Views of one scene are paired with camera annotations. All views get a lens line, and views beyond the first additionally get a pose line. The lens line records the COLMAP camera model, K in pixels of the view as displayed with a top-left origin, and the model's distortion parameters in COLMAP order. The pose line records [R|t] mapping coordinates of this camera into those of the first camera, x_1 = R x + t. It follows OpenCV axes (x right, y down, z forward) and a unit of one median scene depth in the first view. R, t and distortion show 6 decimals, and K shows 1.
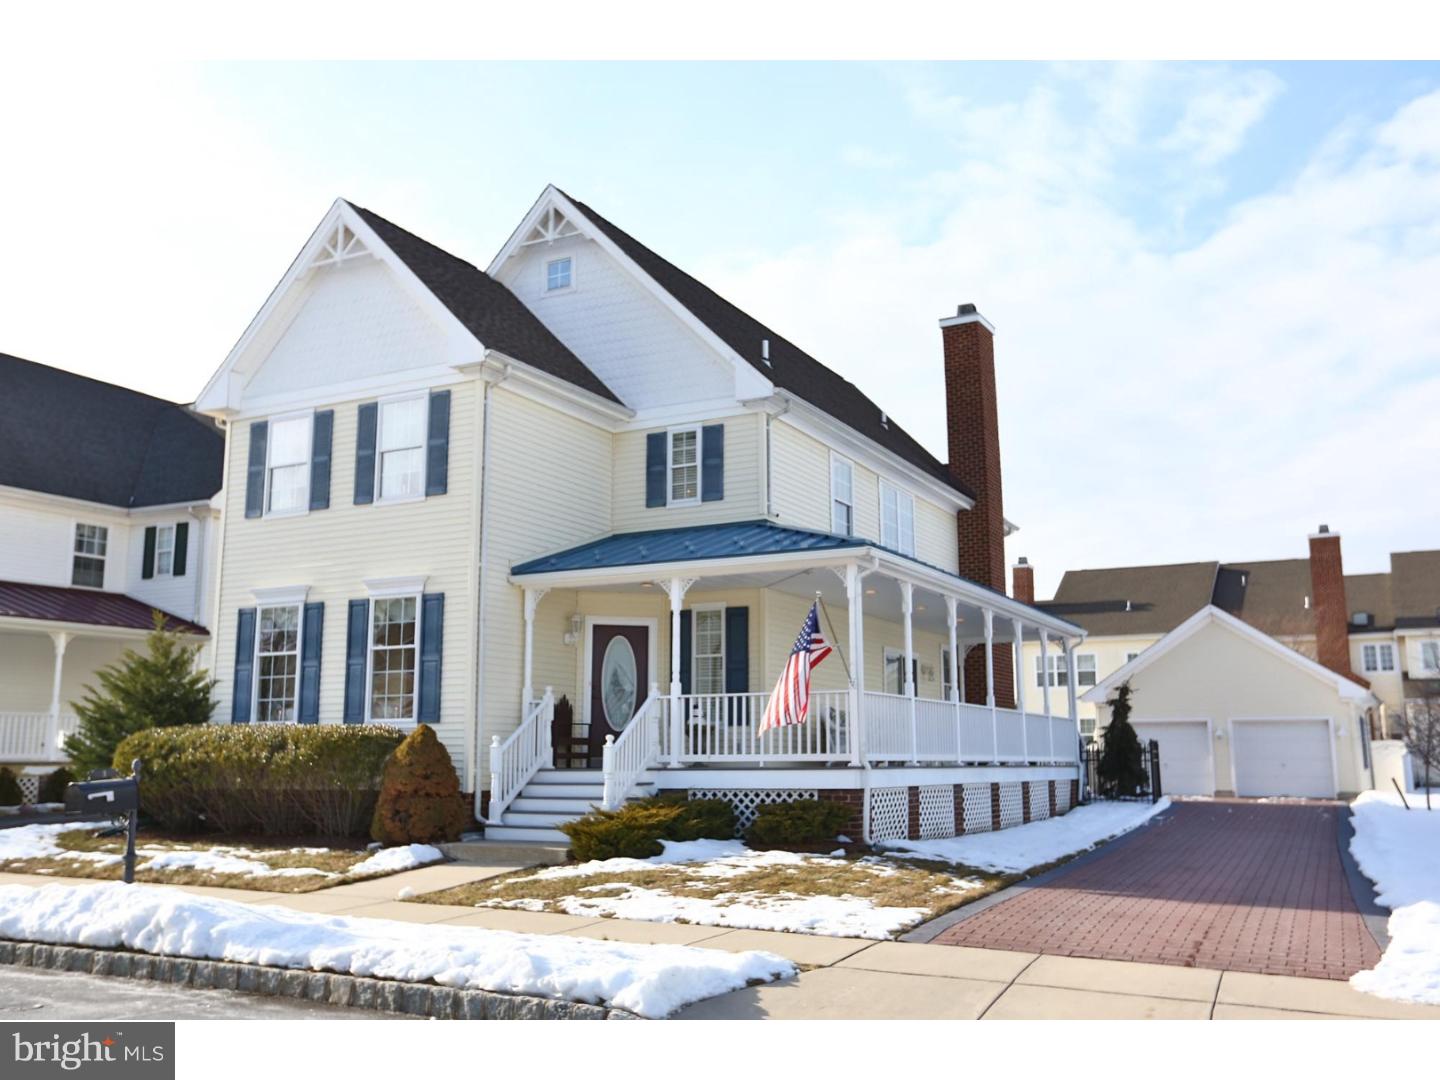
lens RADIAL K [[1246.2, 0, 720.0], [0, 1246.2, 540.0], [0, 0, 1]] dist [0.039068, 0.002245]
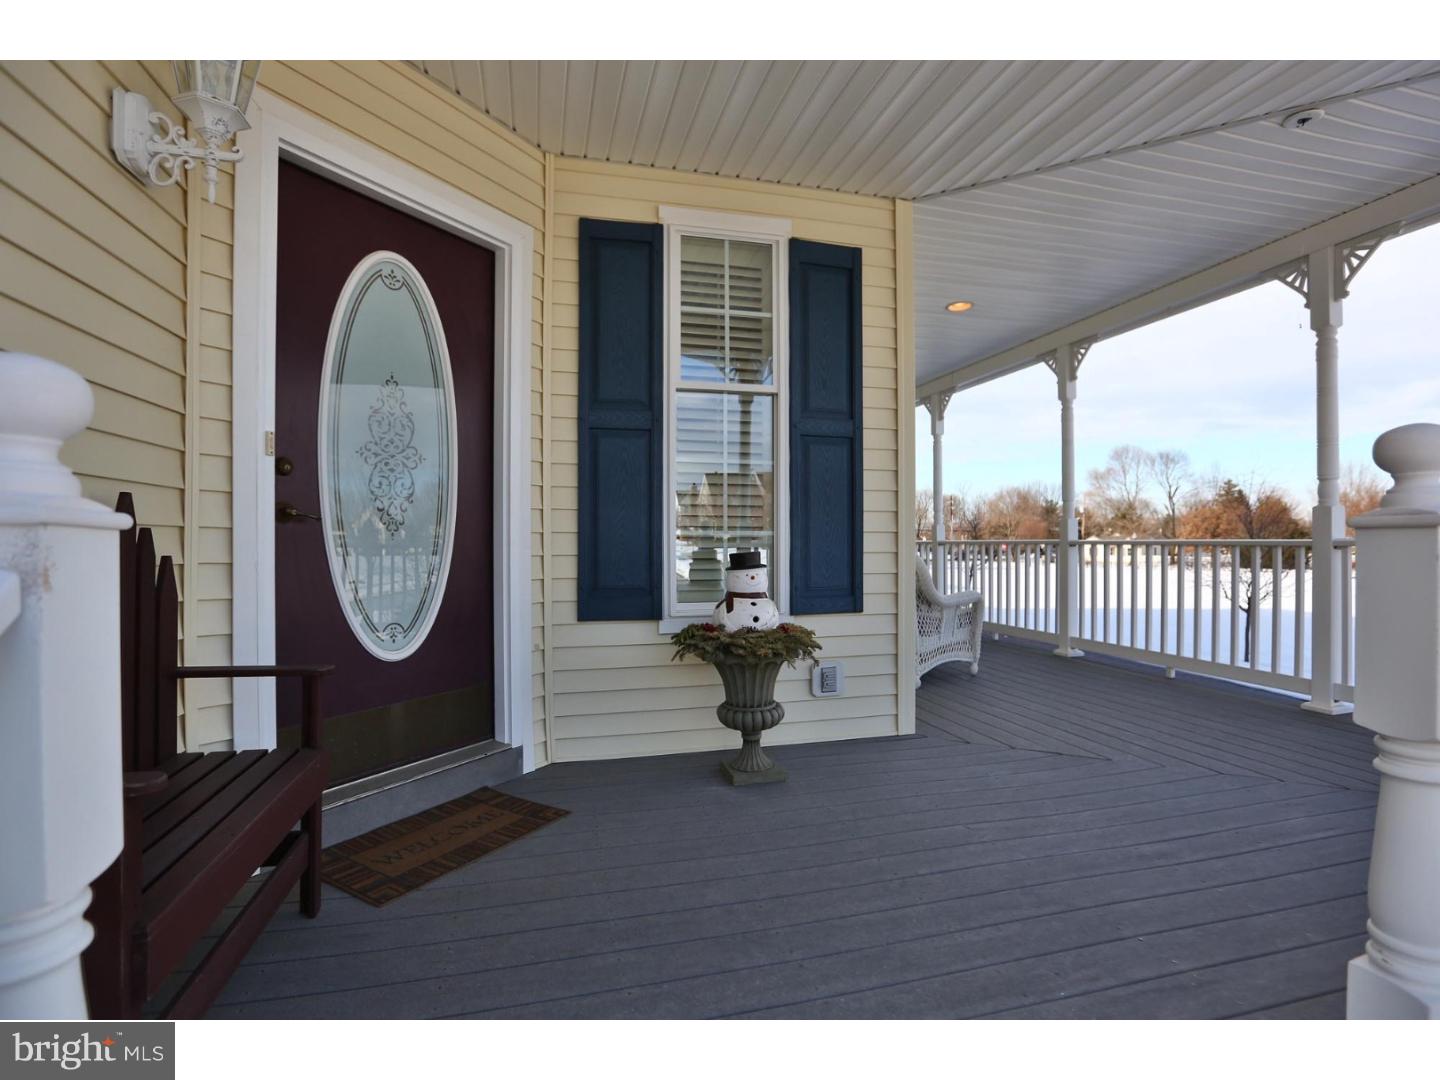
lens RADIAL K [[700.7, 0, 720.0], [0, 700.7, 540.0], [0, 0, 1]] dist [-0.001327, -0.000170]
pose [[0.737510, 0.000754, 0.675336, -0.162579], [-0.112886, 0.986068, 0.122177, 0.140355], [-0.665835, -0.166343, 0.727320, 1.126963]]
